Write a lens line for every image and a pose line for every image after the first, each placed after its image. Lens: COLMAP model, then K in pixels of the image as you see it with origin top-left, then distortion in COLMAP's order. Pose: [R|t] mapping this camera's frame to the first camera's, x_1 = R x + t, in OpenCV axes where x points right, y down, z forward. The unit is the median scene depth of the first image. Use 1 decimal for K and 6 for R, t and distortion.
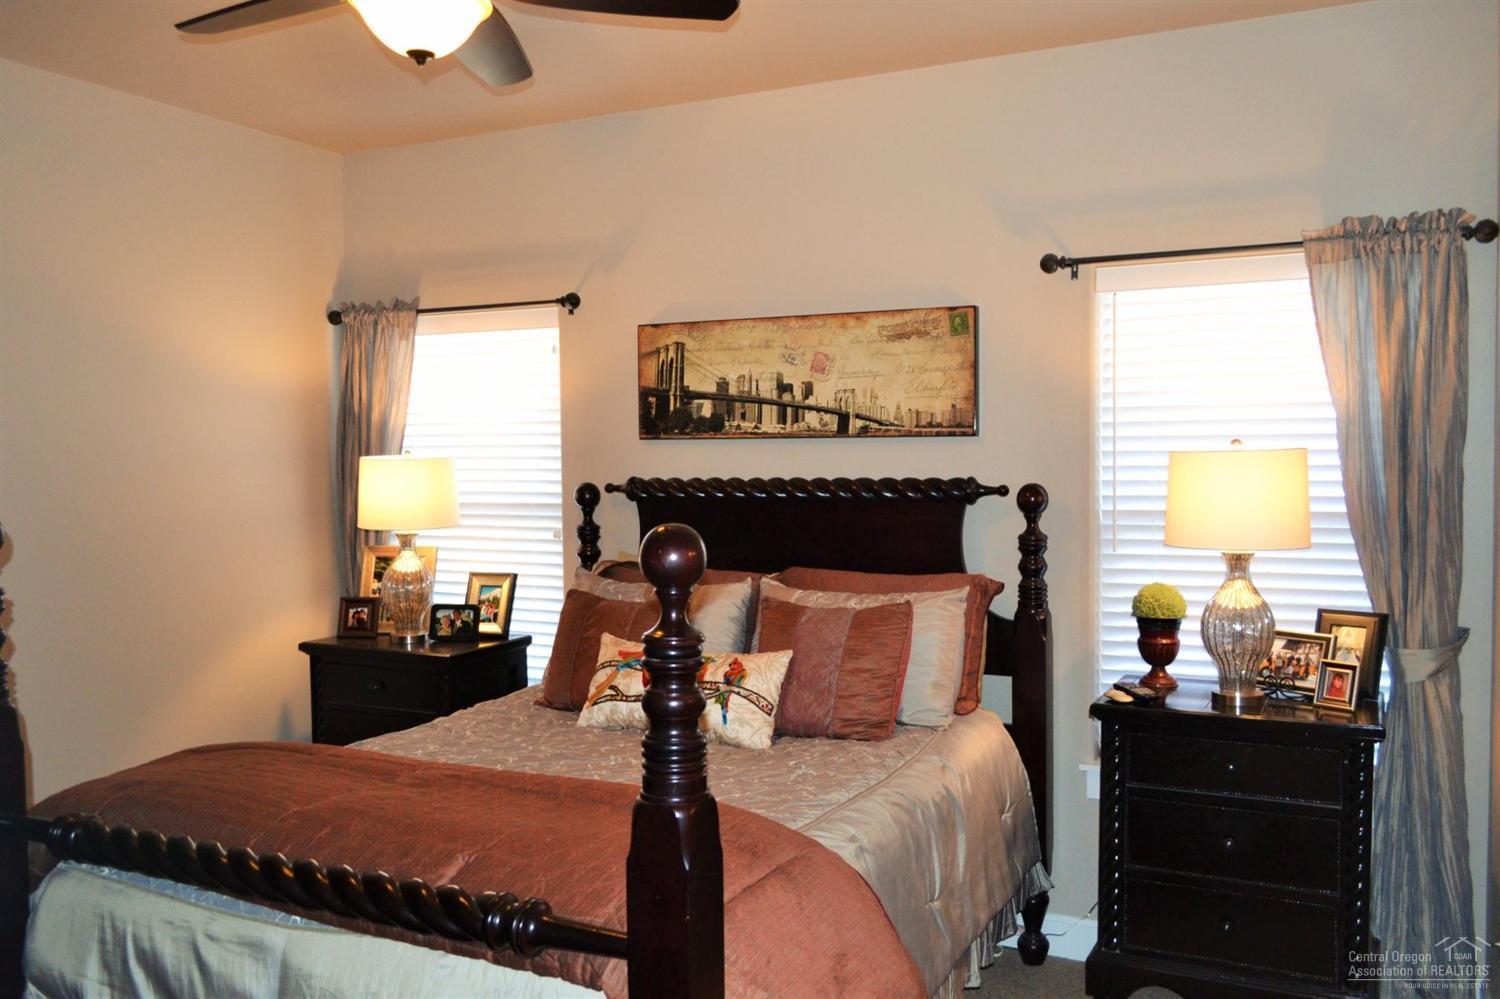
lens RADIAL K [[1255.4, 0, 756.7], [0, 1255.4, 500.3], [0, 0, 1]] dist [-0.006295, 0.001354]
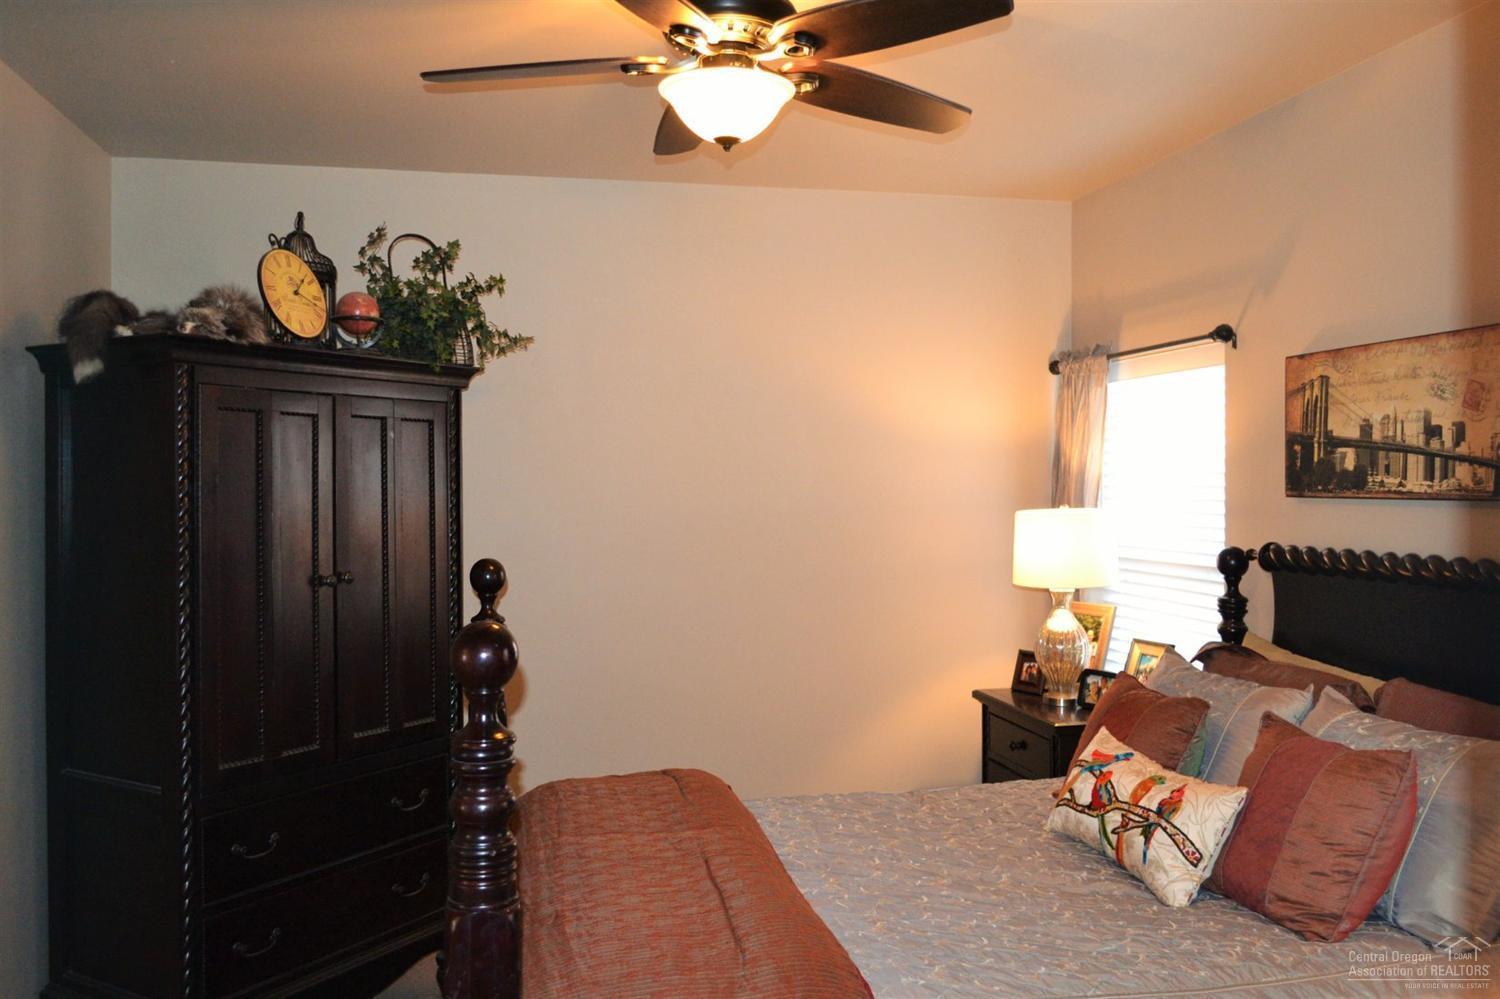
lens RADIAL K [[1255.4, 0, 756.7], [0, 1255.4, 500.3], [0, 0, 1]] dist [-0.006295, 0.001354]
pose [[0.618486, 0.016062, -0.785632, 0.345166], [-0.031464, 0.999495, -0.004336, -0.032880], [0.785166, 0.027400, 0.618679, 0.233398]]
